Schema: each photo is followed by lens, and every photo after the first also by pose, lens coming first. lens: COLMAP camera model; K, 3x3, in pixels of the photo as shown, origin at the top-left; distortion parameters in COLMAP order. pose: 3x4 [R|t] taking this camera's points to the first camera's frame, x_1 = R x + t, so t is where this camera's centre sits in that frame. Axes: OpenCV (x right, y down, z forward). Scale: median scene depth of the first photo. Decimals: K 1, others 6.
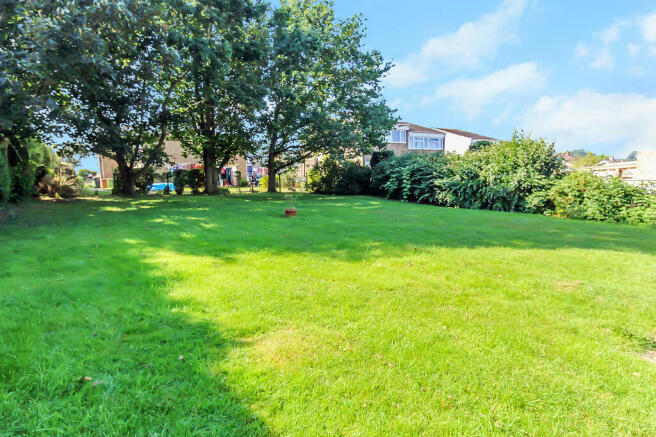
lens RADIAL K [[386.9, 0, 328.9], [0, 386.9, 217.7], [0, 0, 1]] dist [-0.002810, -0.000564]
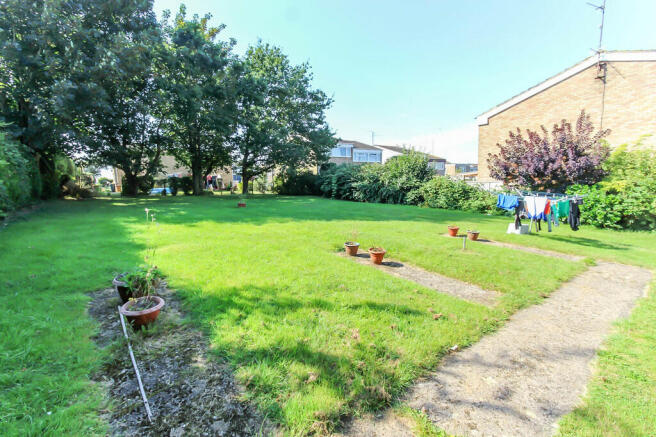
lens RADIAL K [[311.9, 0, 327.1], [0, 311.9, 218.8], [0, 0, 1]] dist [0.003355, 0.000821]
pose [[0.998748, -0.010136, 0.048982, 0.093795], [0.009863, 0.999935, 0.005803, 0.020019], [-0.049037, -0.005312, 0.998783, -0.114298]]
